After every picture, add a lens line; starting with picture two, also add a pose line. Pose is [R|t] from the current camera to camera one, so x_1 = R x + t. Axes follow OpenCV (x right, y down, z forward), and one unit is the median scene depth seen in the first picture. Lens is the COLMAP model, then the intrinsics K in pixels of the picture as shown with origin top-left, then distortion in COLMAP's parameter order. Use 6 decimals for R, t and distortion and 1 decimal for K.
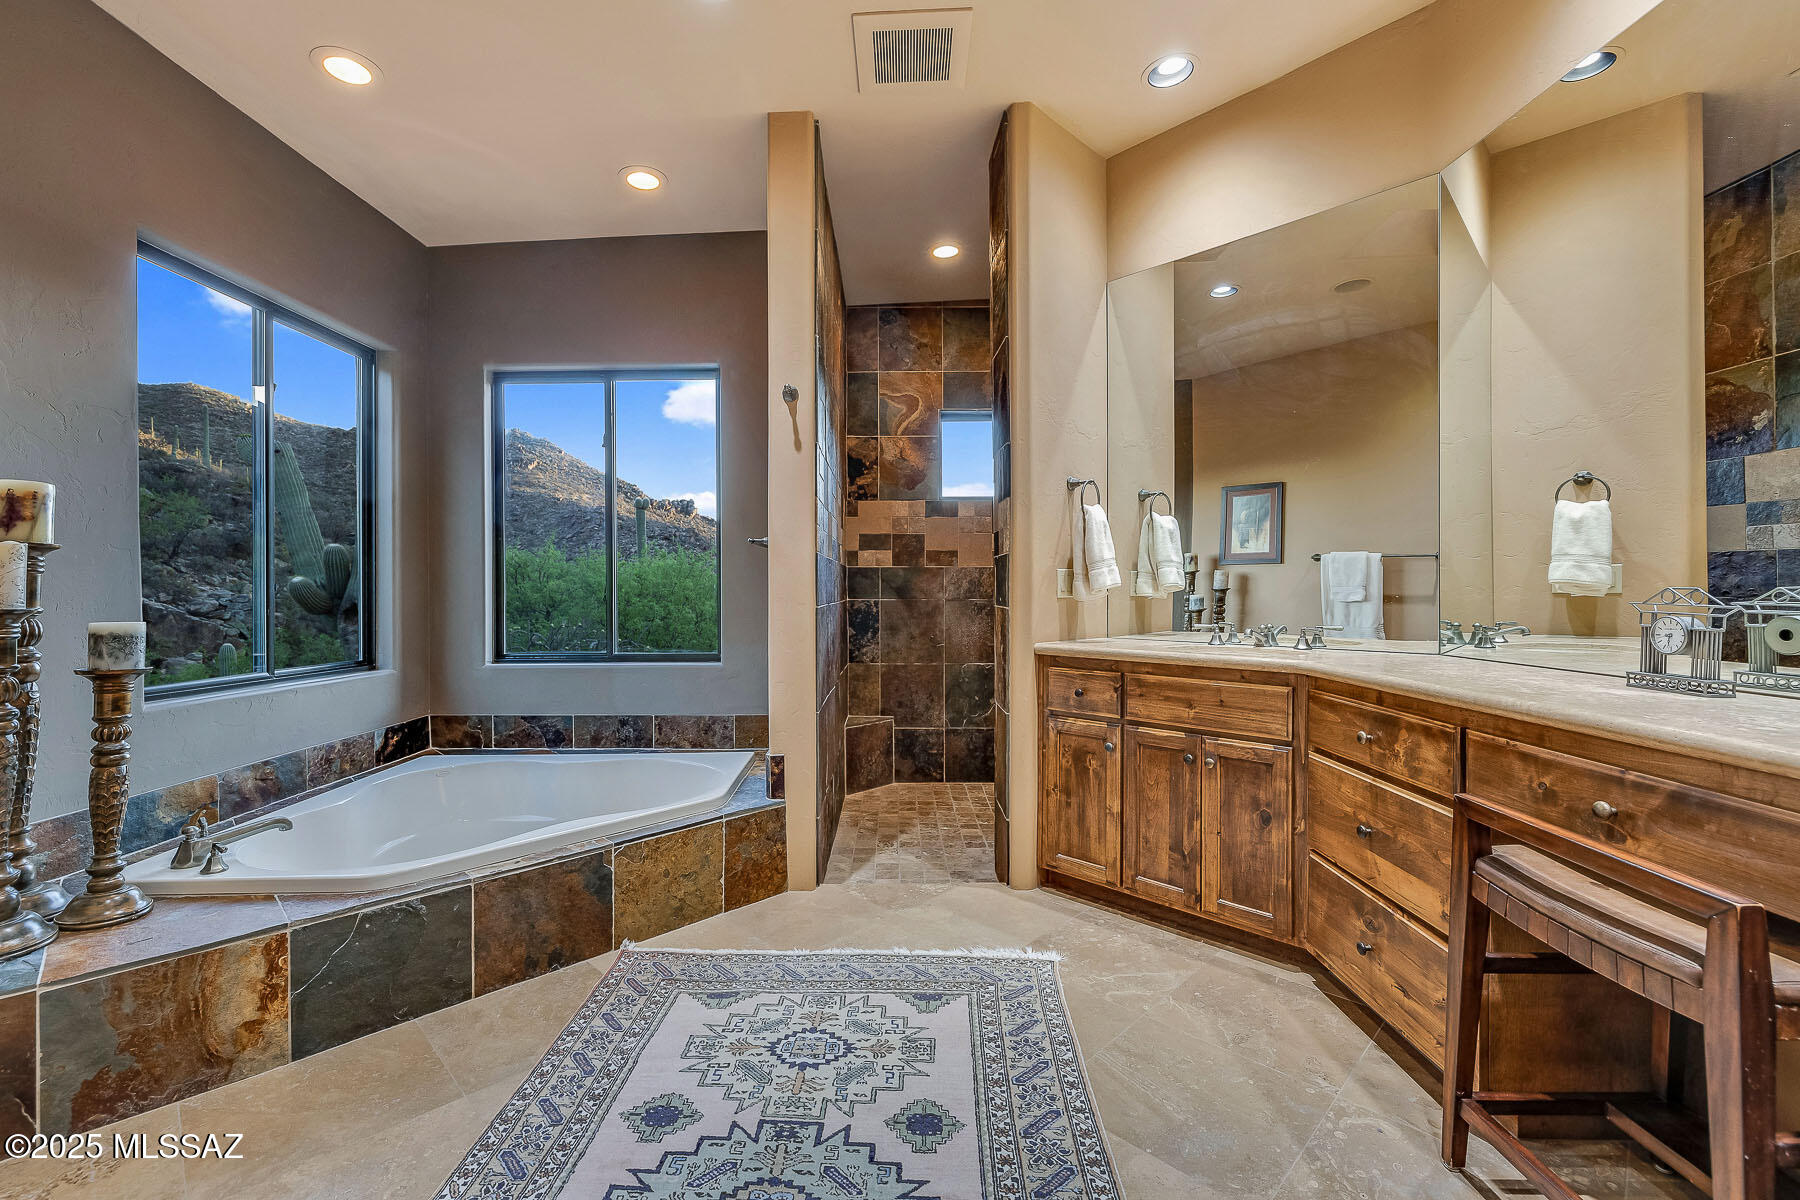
lens RADIAL K [[819.5, 0, 901.8], [0, 819.5, 589.4], [0, 0, 1]] dist [0.001582, 0.000414]
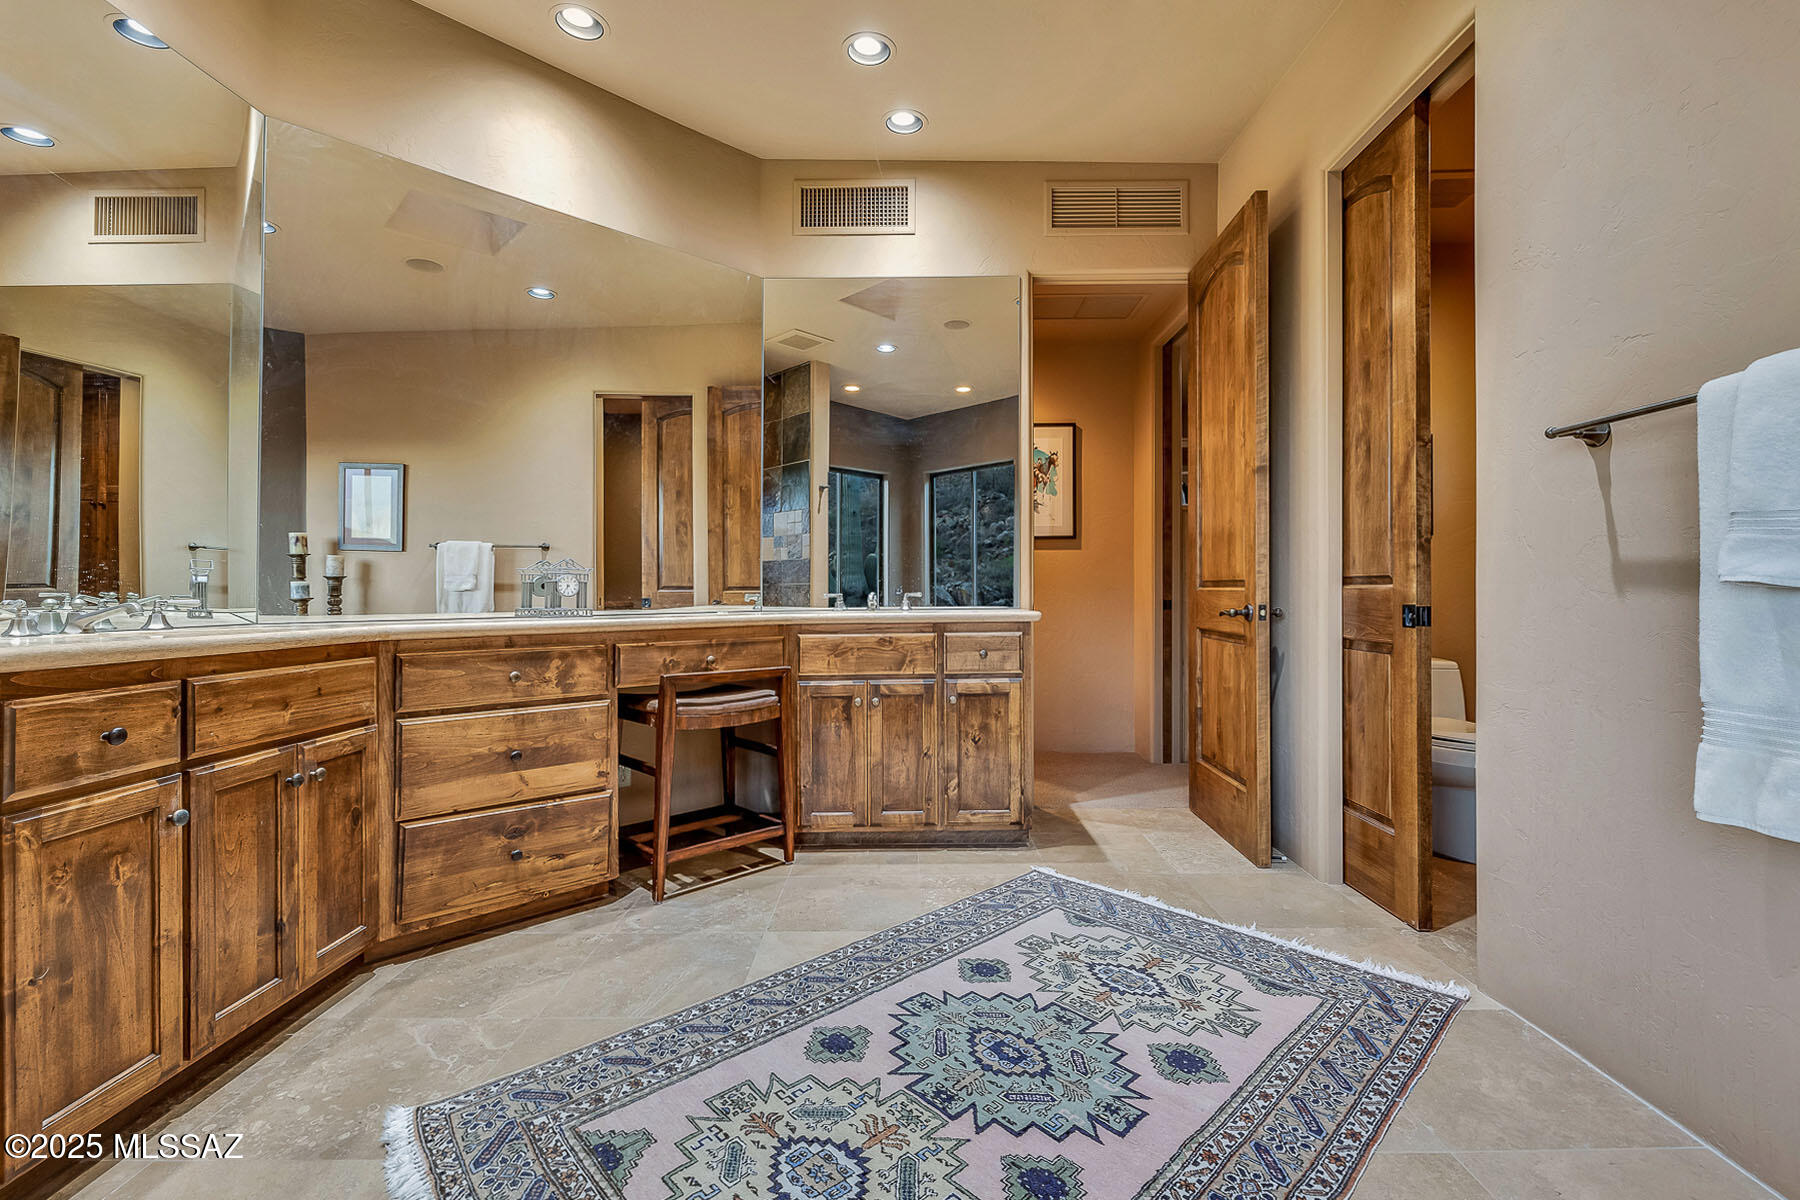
lens RADIAL K [[819.5, 0, 894.5], [0, 819.5, 595.3], [0, 0, 1]] dist [0.001582, 0.000414]
pose [[-0.720064, 0.006245, 0.693880, -0.693269], [0.011337, 0.999932, 0.002766, 0.070185], [-0.693815, 0.009858, -0.720086, 1.557744]]
